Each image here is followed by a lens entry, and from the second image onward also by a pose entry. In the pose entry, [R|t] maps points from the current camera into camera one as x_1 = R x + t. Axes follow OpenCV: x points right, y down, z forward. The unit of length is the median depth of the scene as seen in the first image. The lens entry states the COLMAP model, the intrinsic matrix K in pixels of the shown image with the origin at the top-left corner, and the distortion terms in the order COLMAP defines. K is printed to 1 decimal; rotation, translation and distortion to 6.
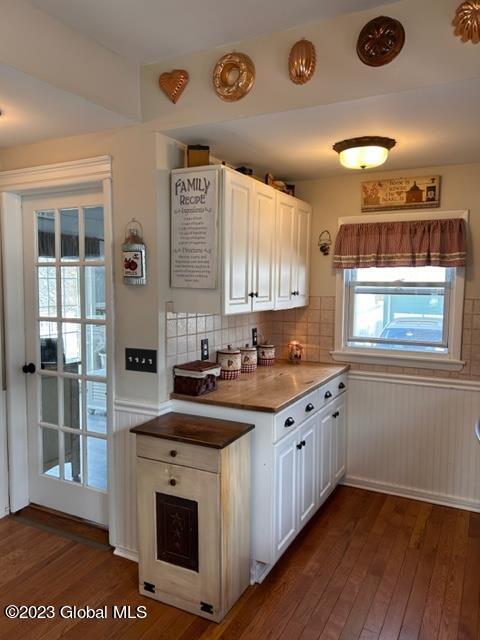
lens RADIAL K [[482.8, 0, 235.6], [0, 482.8, 319.4], [0, 0, 1]] dist [0.051469, -0.066768]
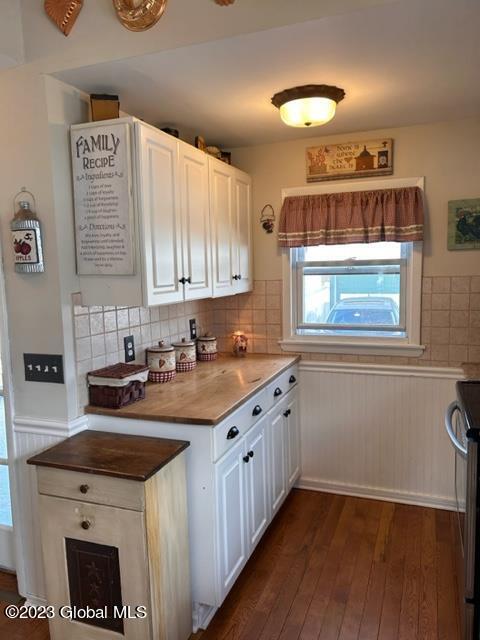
lens RADIAL K [[482.8, 0, 239.2], [0, 482.8, 318.0], [0, 0, 1]] dist [0.051469, -0.066768]
pose [[0.992910, -0.043791, 0.110509, 0.035938], [0.040815, 0.998744, 0.029058, -0.007335], [-0.111643, -0.024341, 0.993450, 0.166262]]
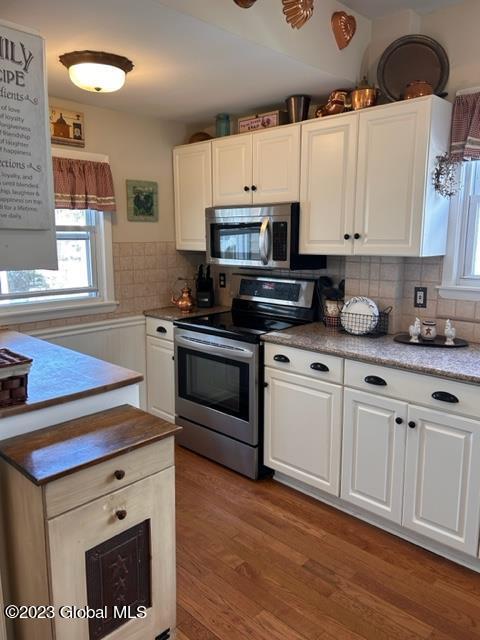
lens RADIAL K [[482.8, 0, 237.8], [0, 482.8, 318.3], [0, 0, 1]] dist [0.051469, -0.066768]
pose [[0.278894, -0.169684, 0.945212, -0.553699], [0.078606, 0.984996, 0.153633, -0.024033], [-0.957099, 0.031452, 0.288048, 0.516224]]
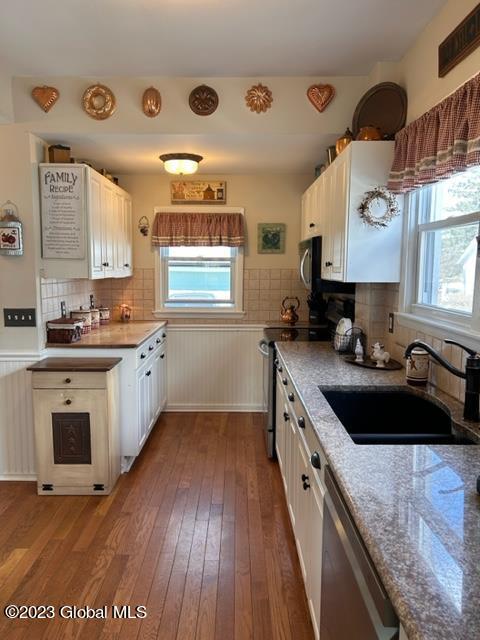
lens RADIAL K [[482.8, 0, 235.6], [0, 482.8, 321.0], [0, 0, 1]] dist [0.051469, -0.066768]
pose [[0.887727, -0.053734, 0.457223, -0.260730], [0.036150, 0.998235, 0.047127, 0.051901], [-0.458948, -0.025307, 0.888103, -0.328301]]
